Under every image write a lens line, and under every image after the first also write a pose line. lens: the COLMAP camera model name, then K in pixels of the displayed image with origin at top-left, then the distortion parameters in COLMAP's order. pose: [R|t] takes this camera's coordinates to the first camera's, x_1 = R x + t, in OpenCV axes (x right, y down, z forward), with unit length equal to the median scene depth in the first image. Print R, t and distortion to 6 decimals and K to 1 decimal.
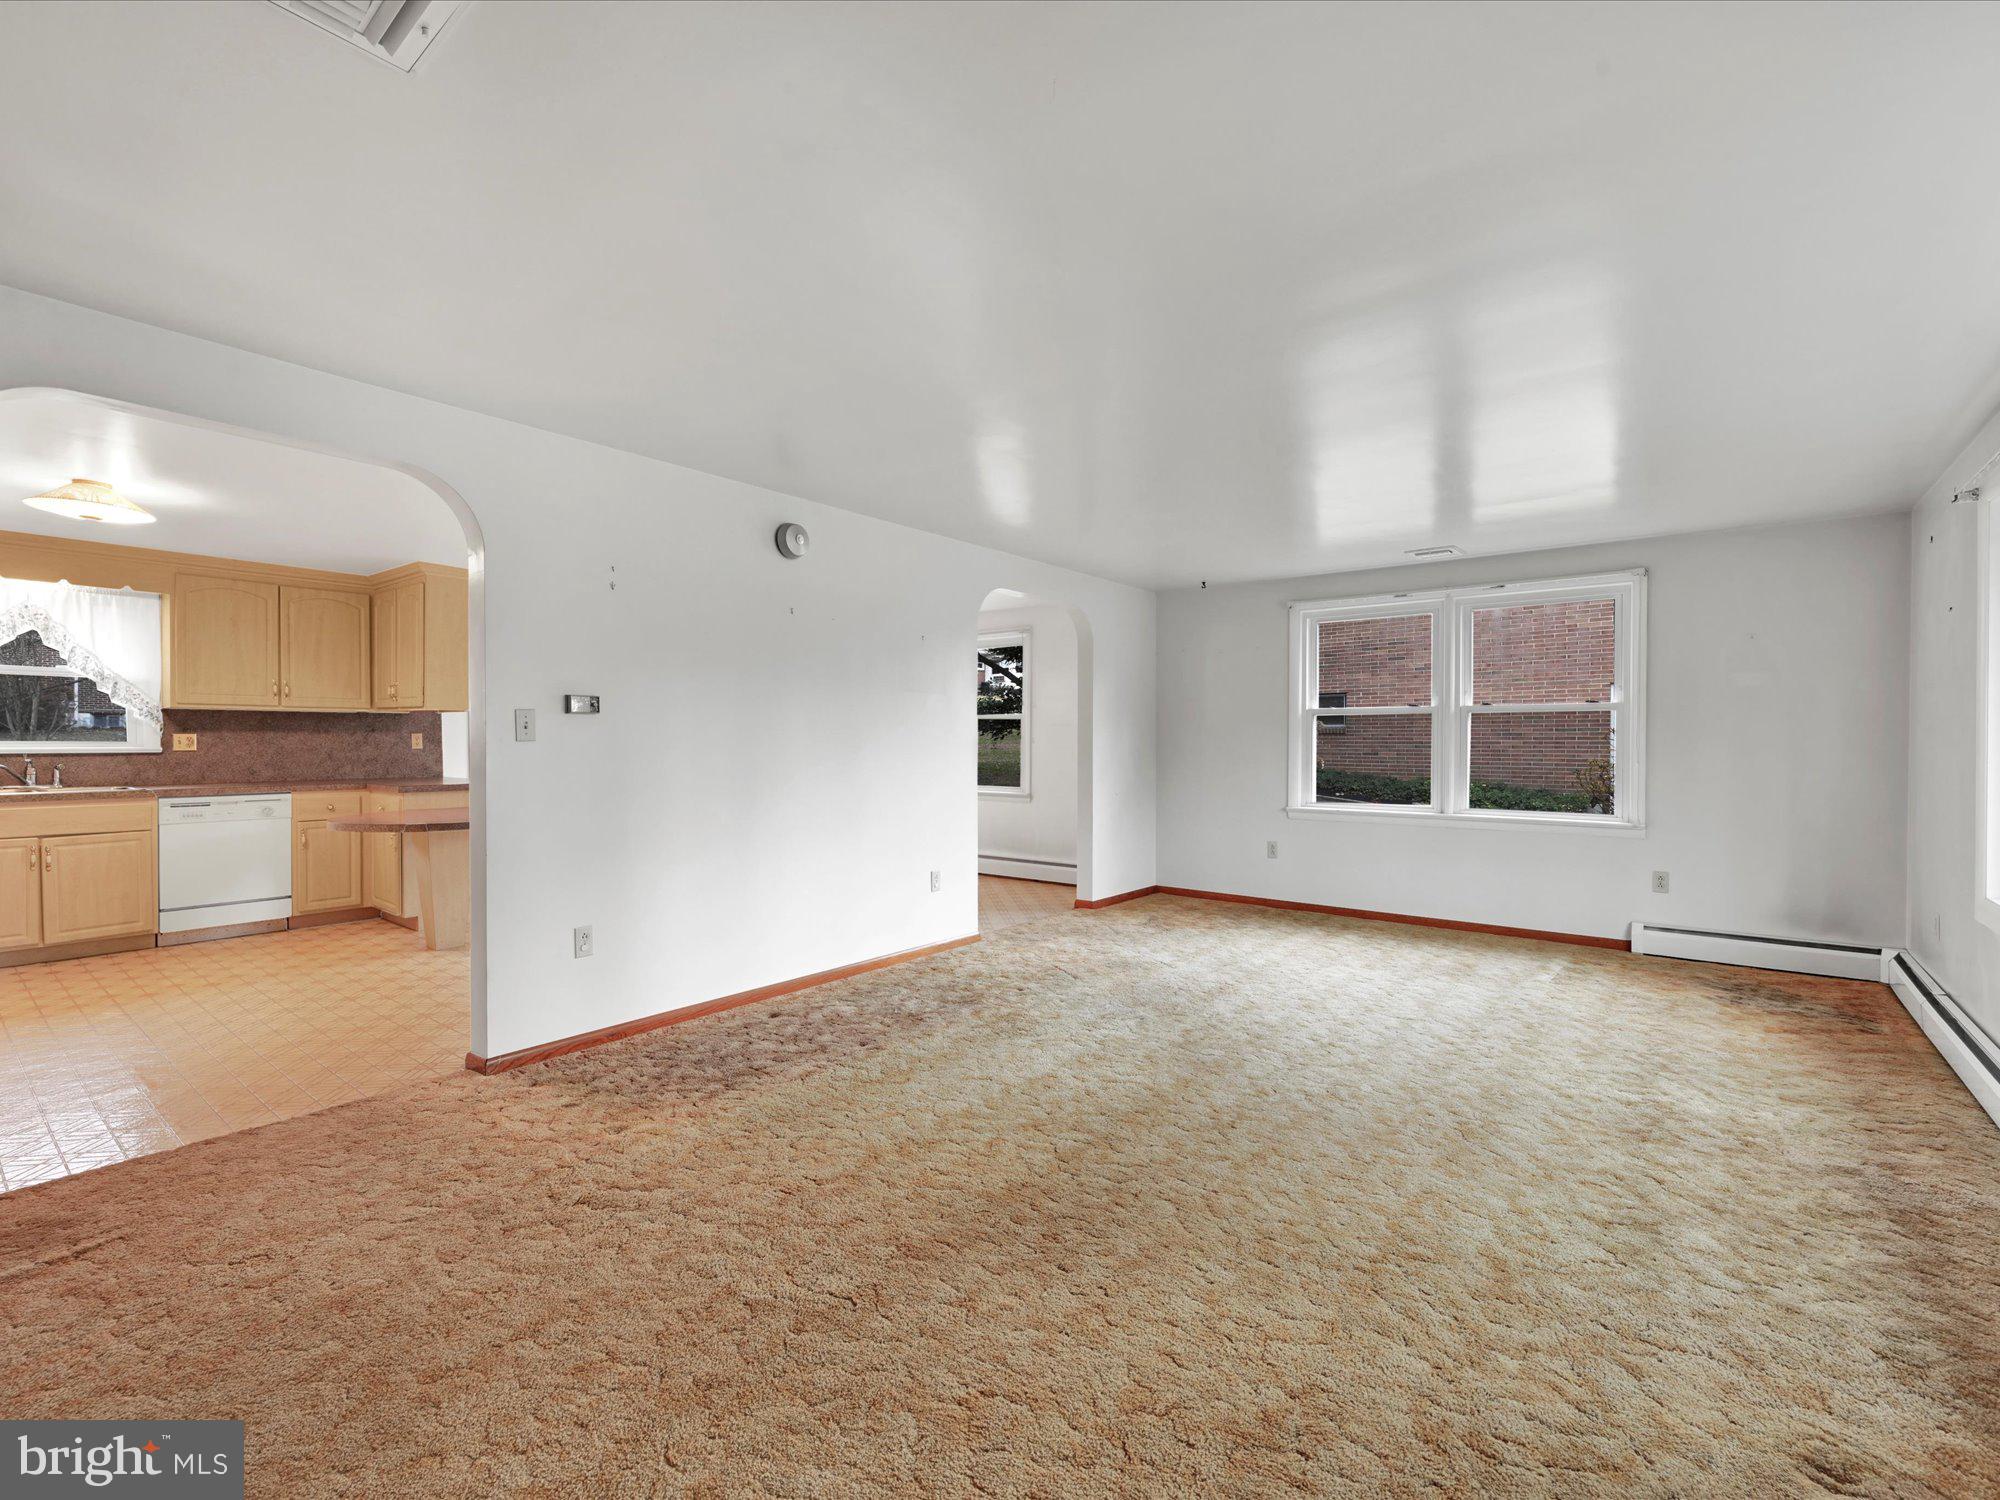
lens RADIAL K [[882.8, 0, 1000.0], [0, 882.8, 750.0], [0, 0, 1]] dist [-0.005332, 0.000145]
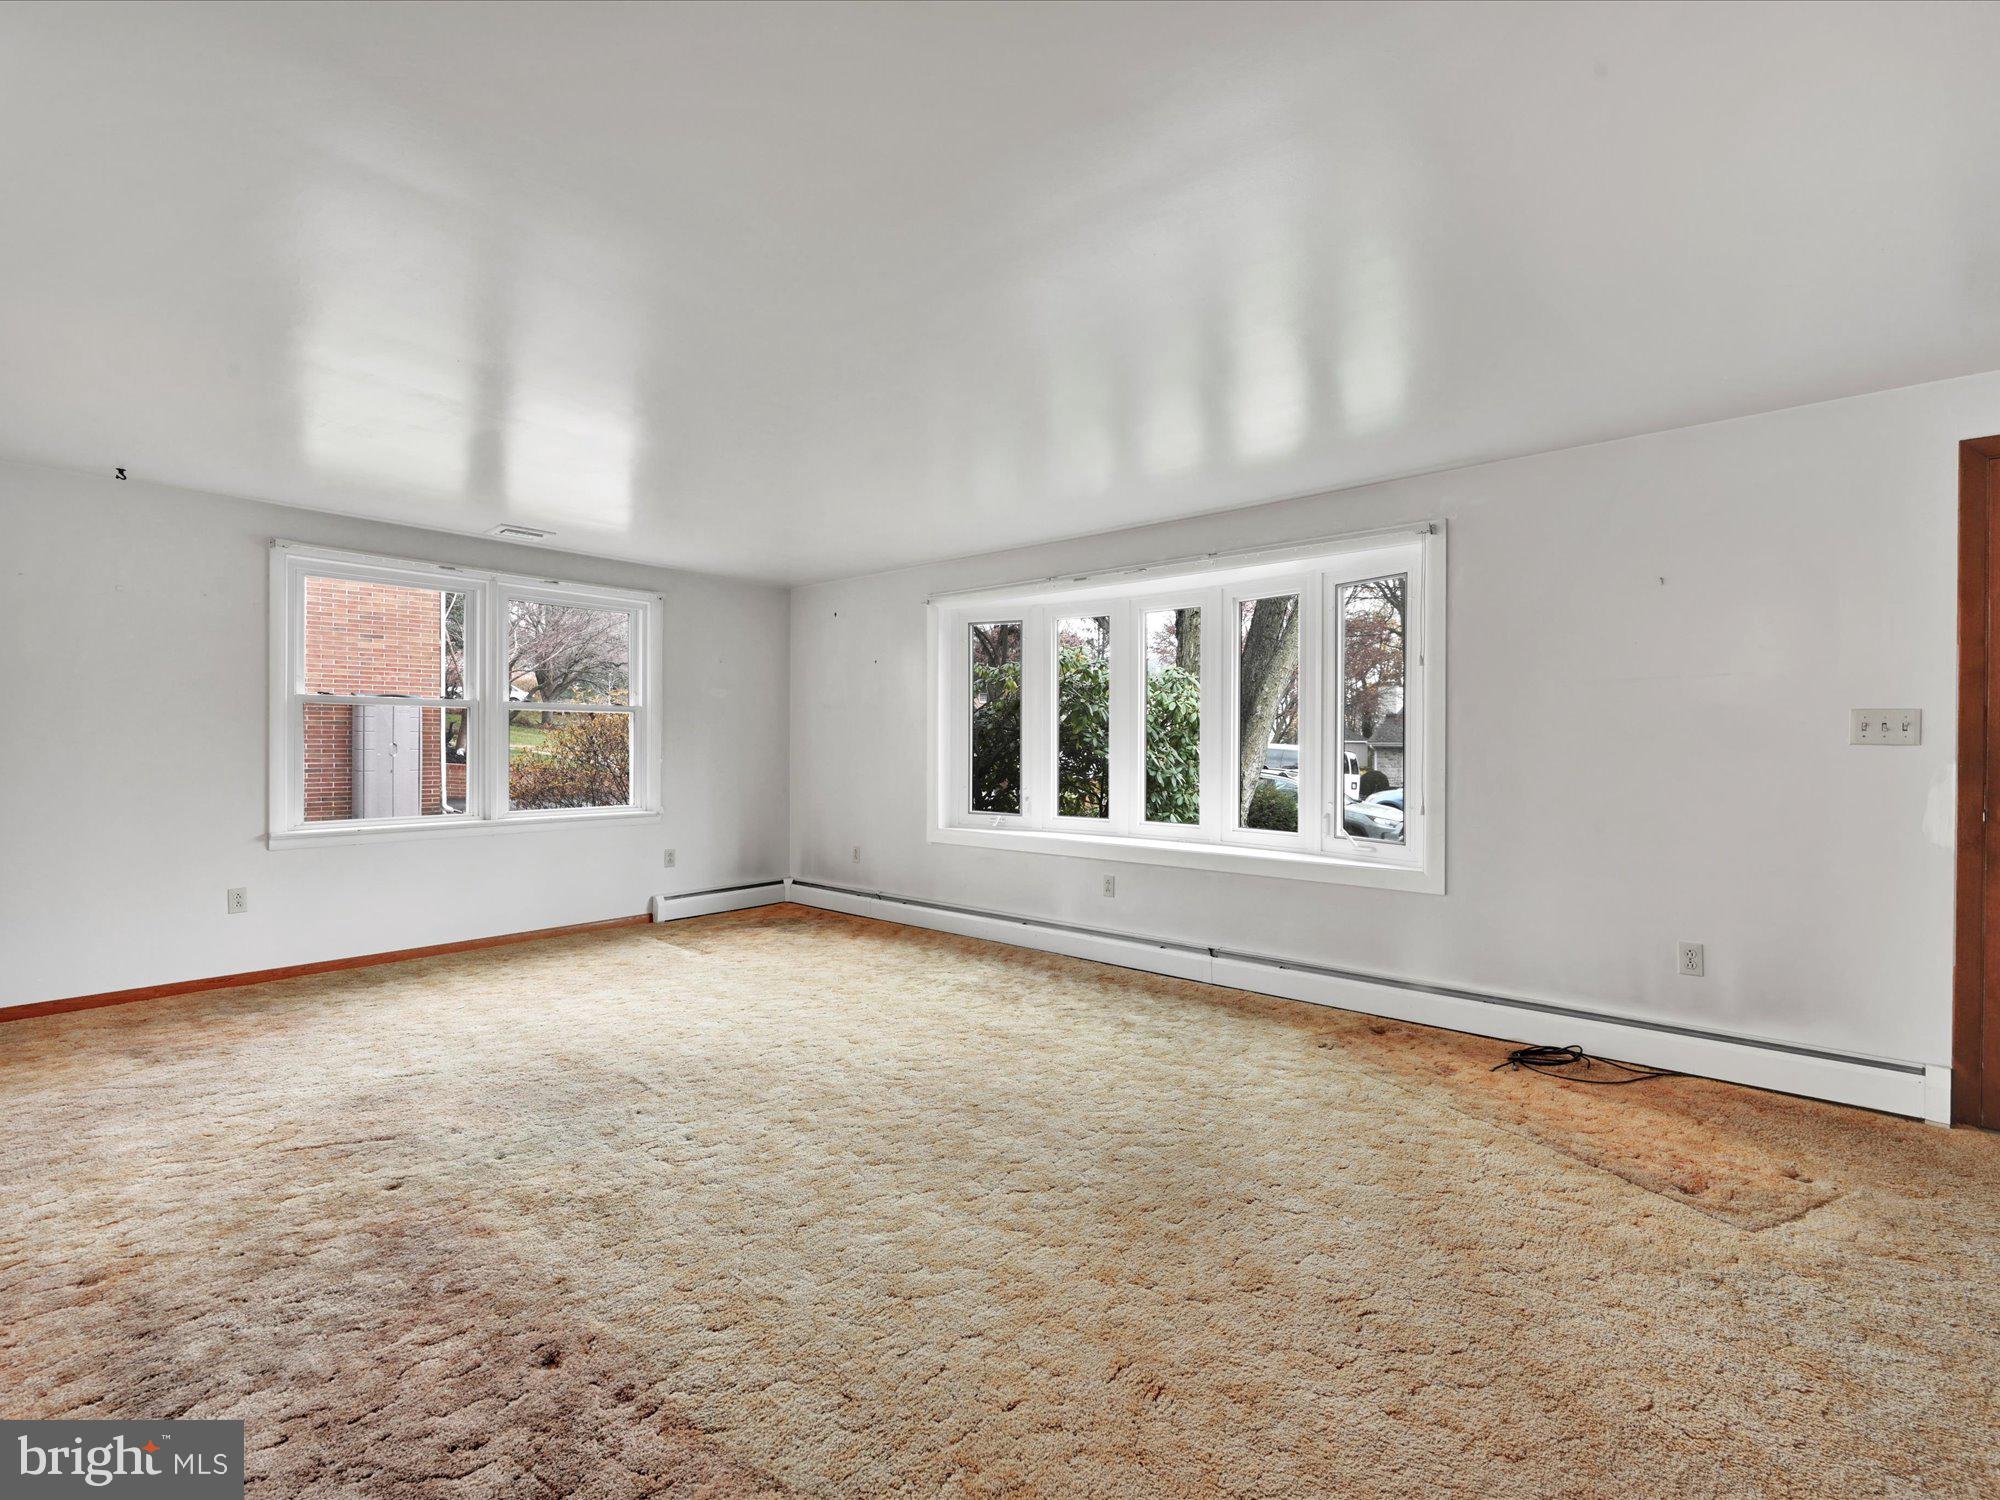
lens RADIAL K [[882.8, 0, 1000.0], [0, 882.8, 750.0], [0, 0, 1]] dist [-0.005332, 0.000145]
pose [[0.048077, -0.010701, 0.998786, -0.594931], [0.002686, 0.999940, 0.010584, -0.011992], [-0.998840, 0.002174, 0.048103, 0.681740]]
